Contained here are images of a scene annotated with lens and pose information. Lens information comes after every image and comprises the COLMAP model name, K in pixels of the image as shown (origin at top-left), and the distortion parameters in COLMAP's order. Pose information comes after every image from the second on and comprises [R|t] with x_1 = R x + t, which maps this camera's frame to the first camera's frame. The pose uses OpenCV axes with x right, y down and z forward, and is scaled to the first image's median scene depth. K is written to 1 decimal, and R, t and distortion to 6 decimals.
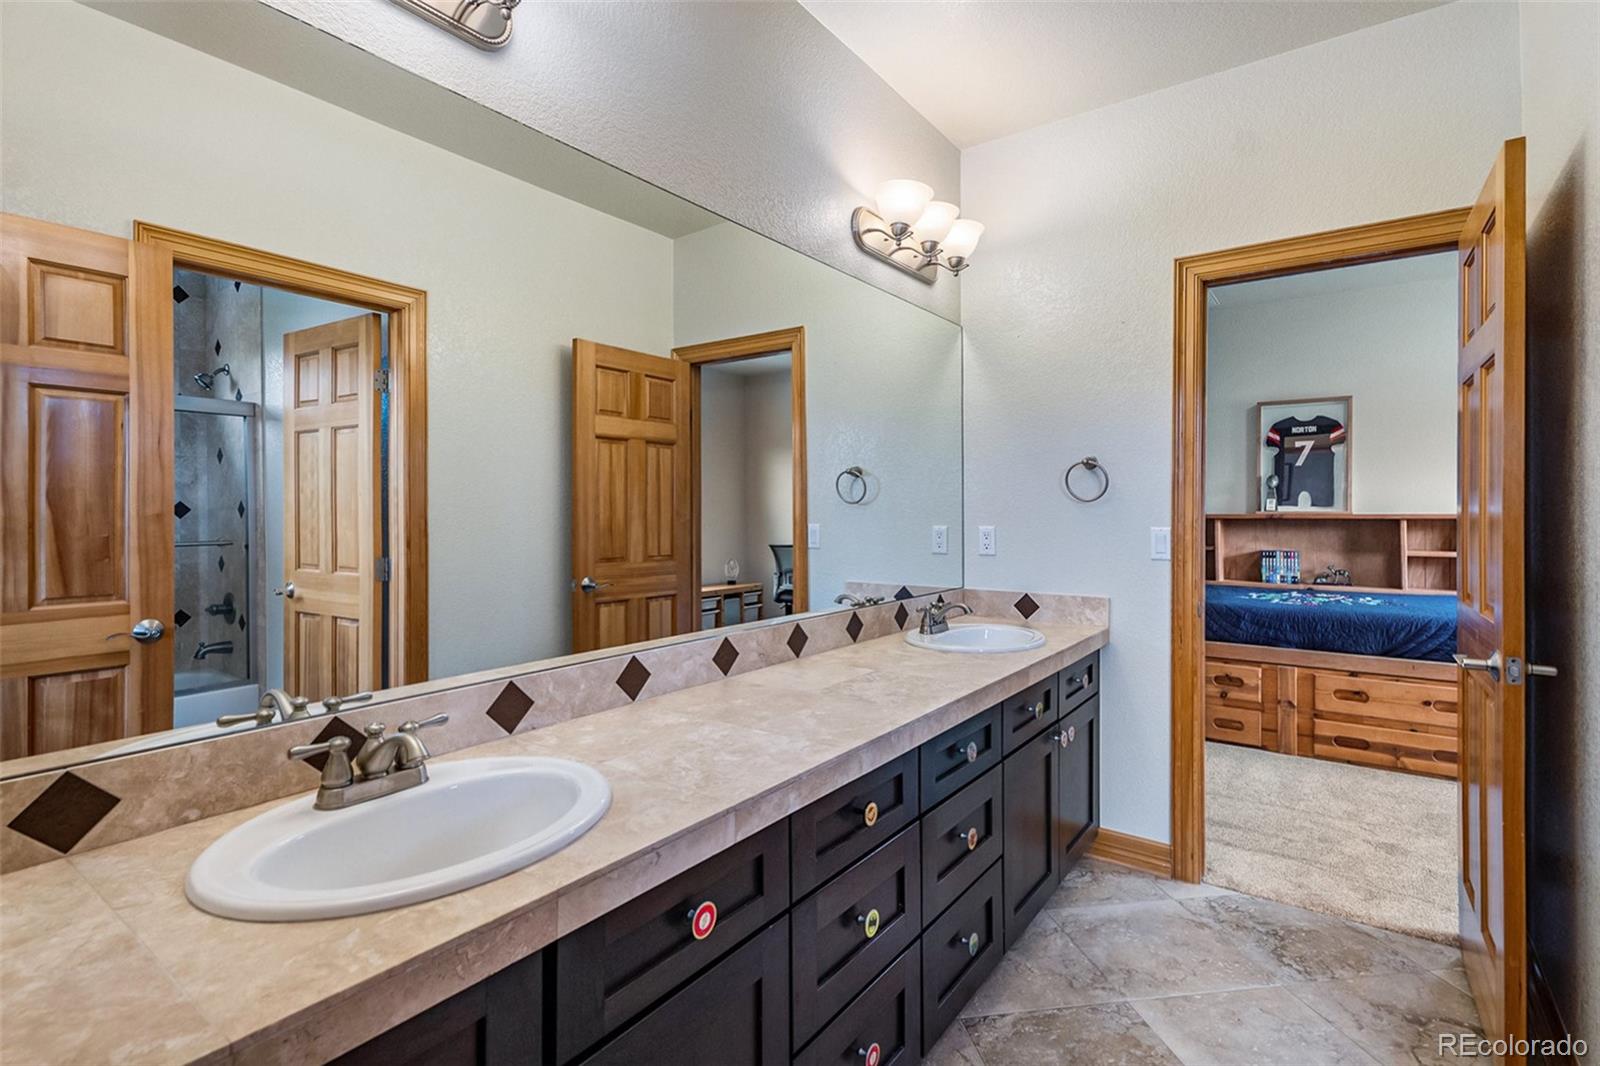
lens RADIAL K [[751.0, 0, 801.1], [0, 751.0, 518.4], [0, 0, 1]] dist [0.002941, 0.000221]
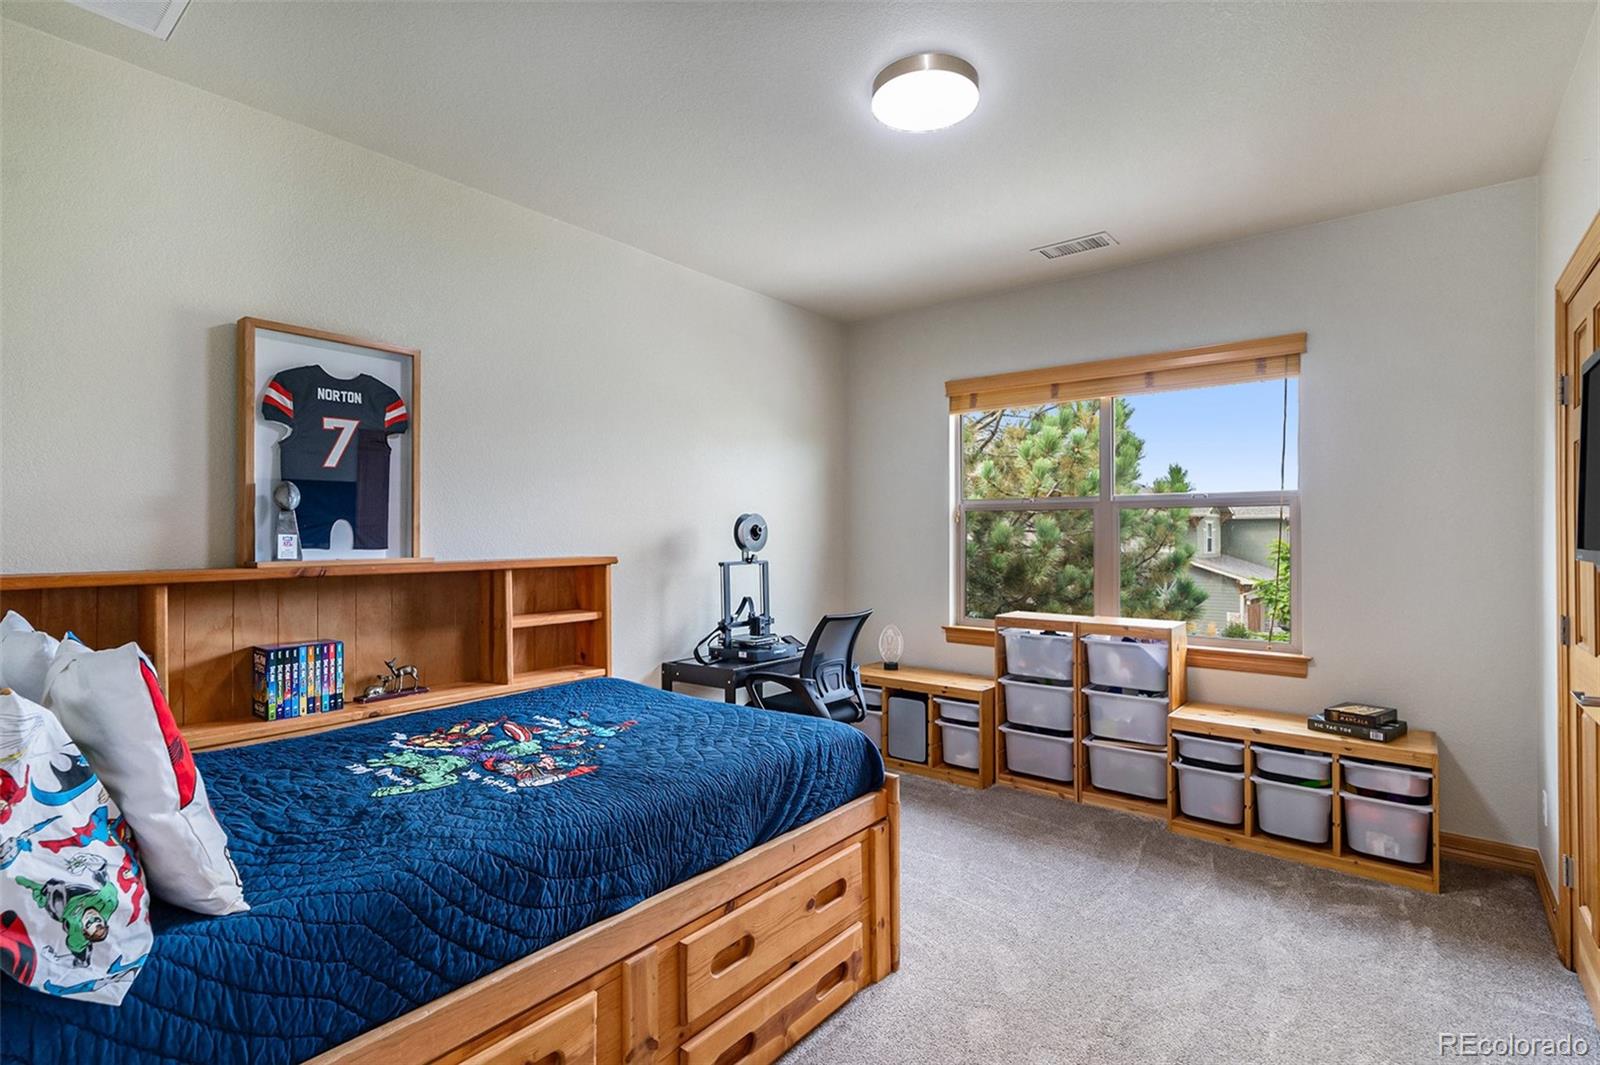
lens RADIAL K [[751.0, 0, 801.3], [0, 751.0, 534.3], [0, 0, 1]] dist [0.002941, 0.000221]
pose [[0.048145, 0.001832, 0.998839, 0.184327], [0.011692, 0.999929, -0.002397, -0.021217], [-0.998772, 0.011794, 0.048120, 0.672114]]
